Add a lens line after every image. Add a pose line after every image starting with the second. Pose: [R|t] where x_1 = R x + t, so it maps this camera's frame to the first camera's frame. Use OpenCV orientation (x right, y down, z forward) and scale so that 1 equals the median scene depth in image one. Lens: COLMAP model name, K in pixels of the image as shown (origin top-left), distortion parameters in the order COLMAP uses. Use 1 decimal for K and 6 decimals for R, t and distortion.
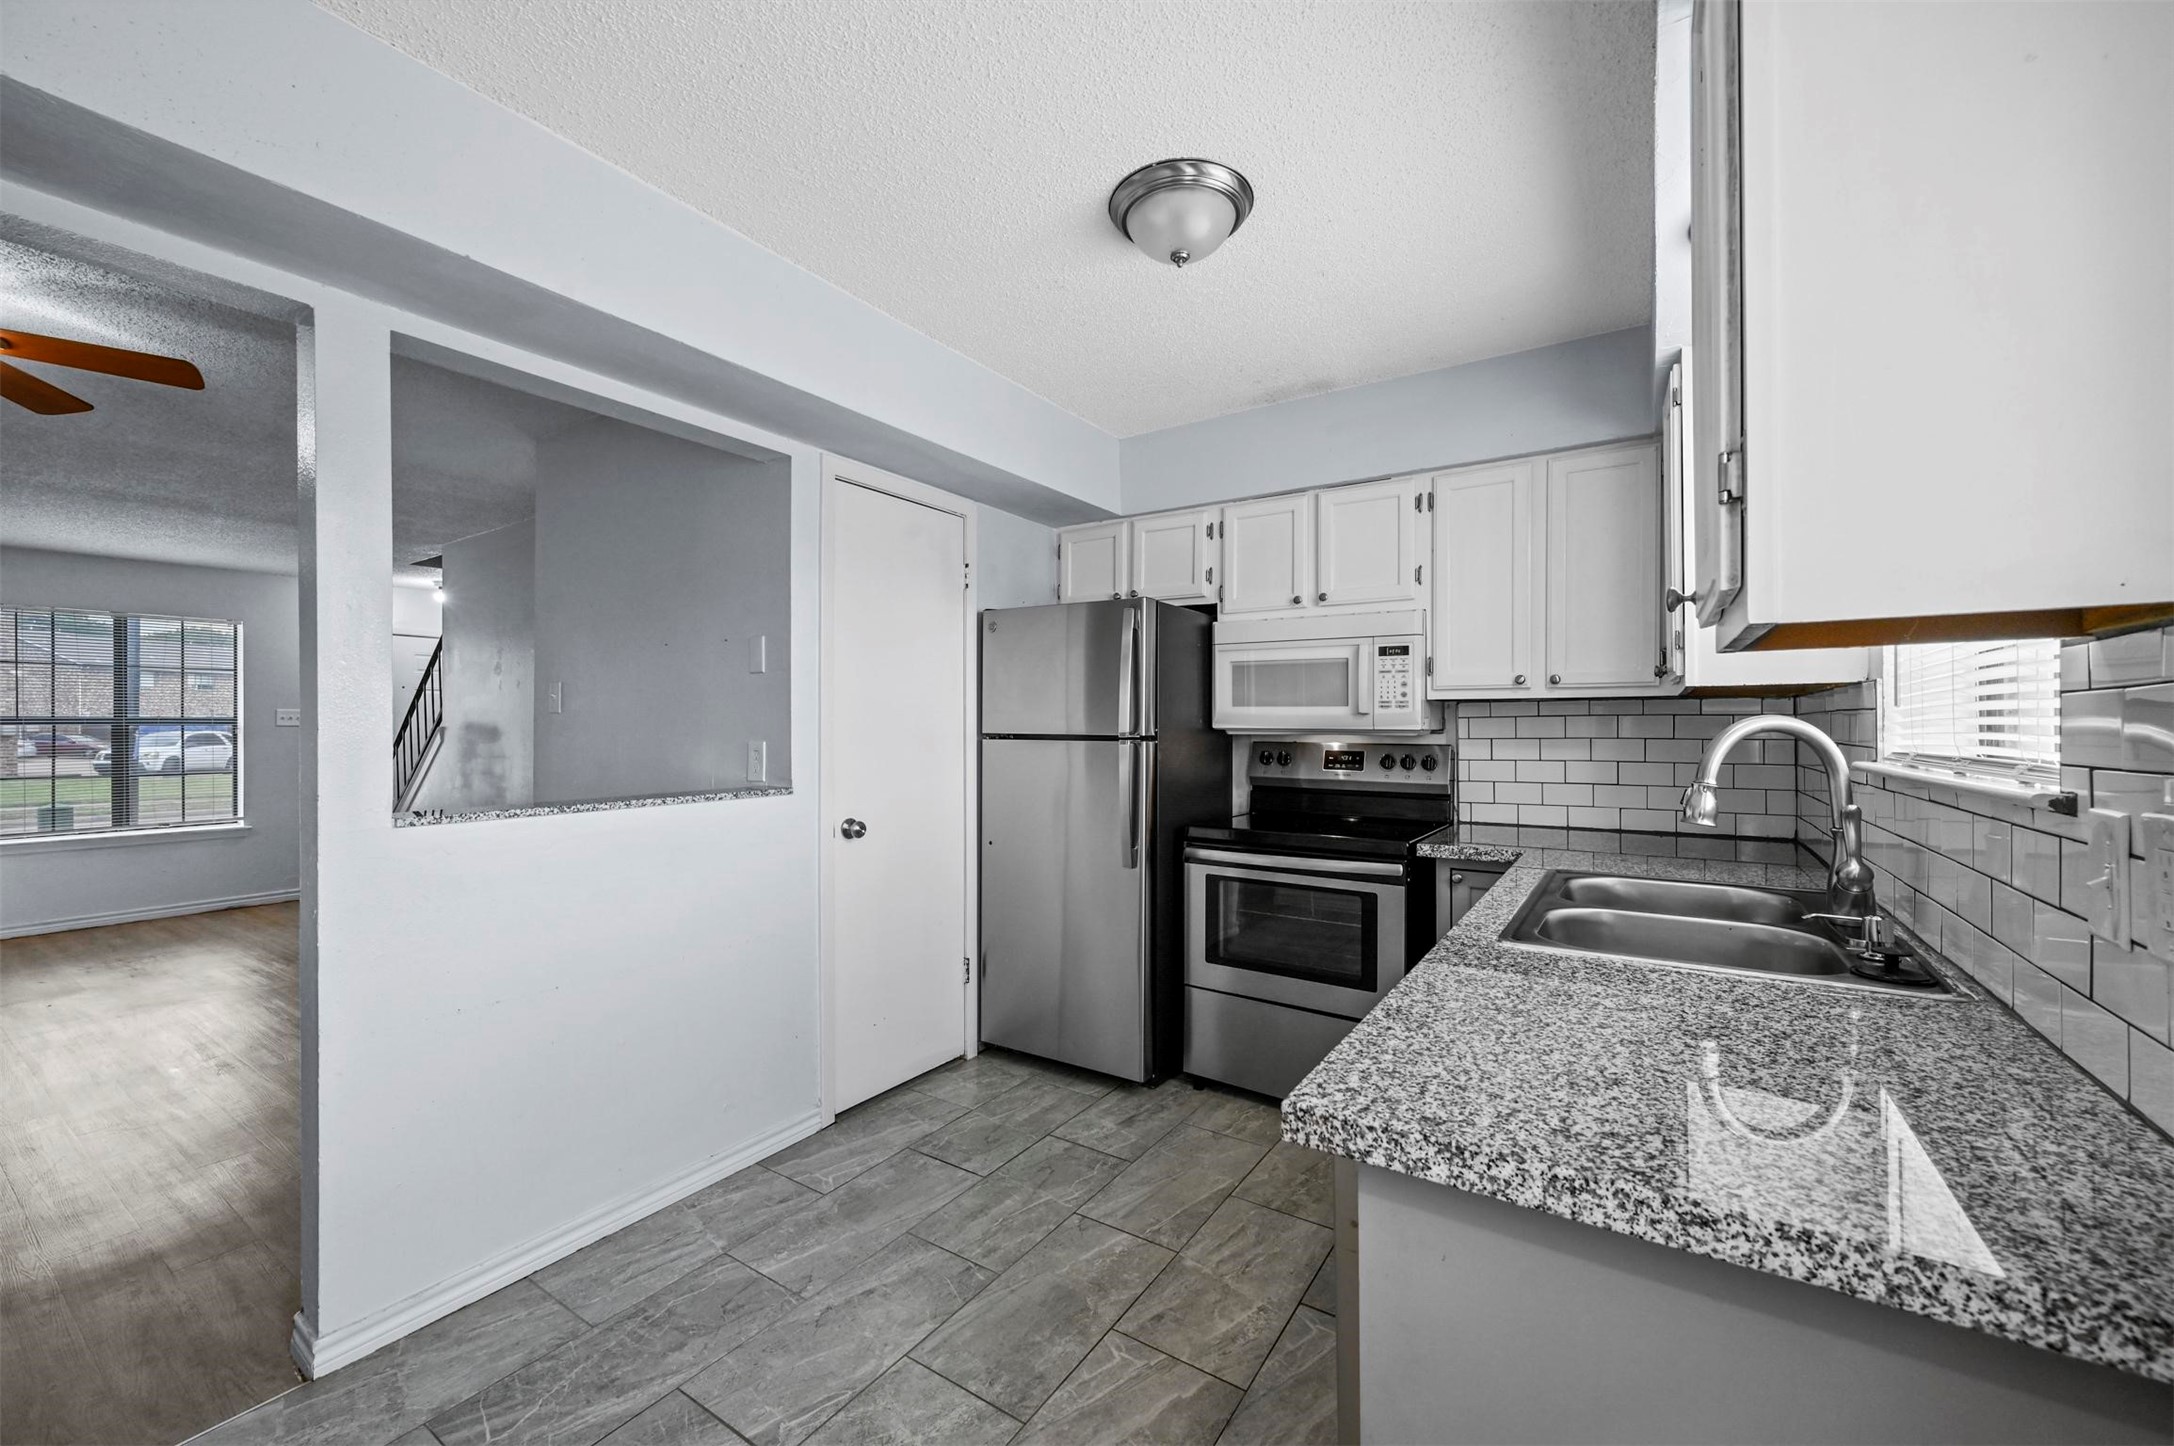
lens RADIAL K [[852.4, 0, 1088.3], [0, 852.4, 726.3], [0, 0, 1]] dist [-0.000569, -0.000083]
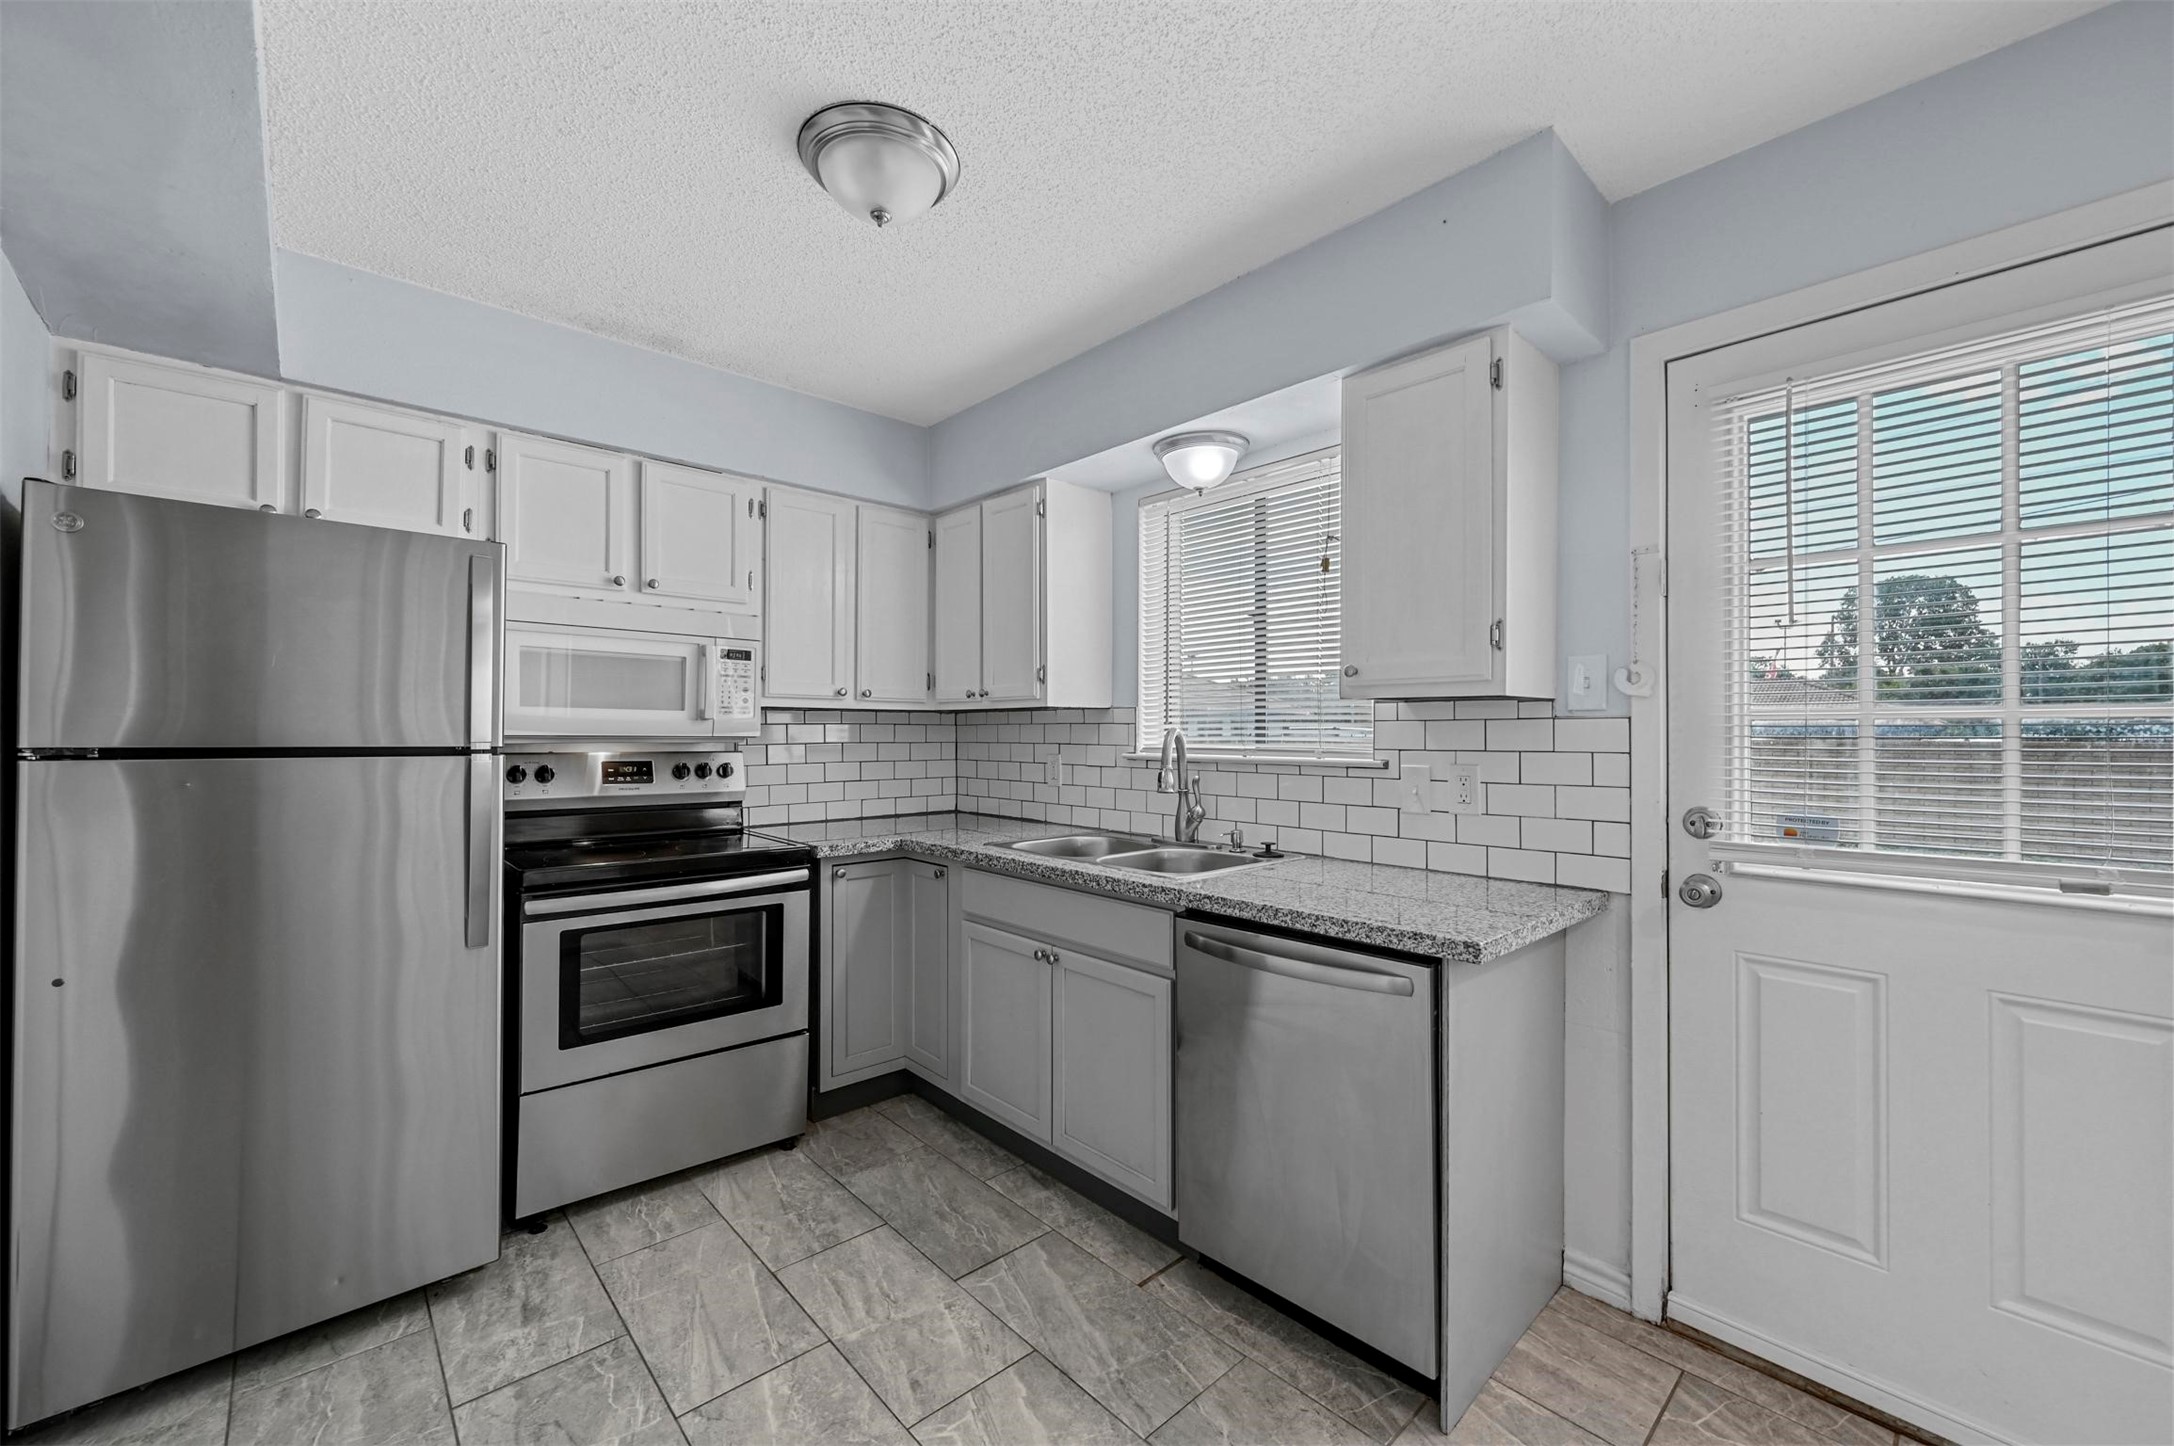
lens RADIAL K [[852.4, 0, 1088.3], [0, 852.4, 726.3], [0, 0, 1]] dist [-0.000569, -0.000083]
pose [[0.242880, 0.007151, 0.970030, -0.481137], [-0.001973, 0.999974, -0.006878, -0.001669], [-0.970054, -0.000244, 0.242888, 0.380003]]
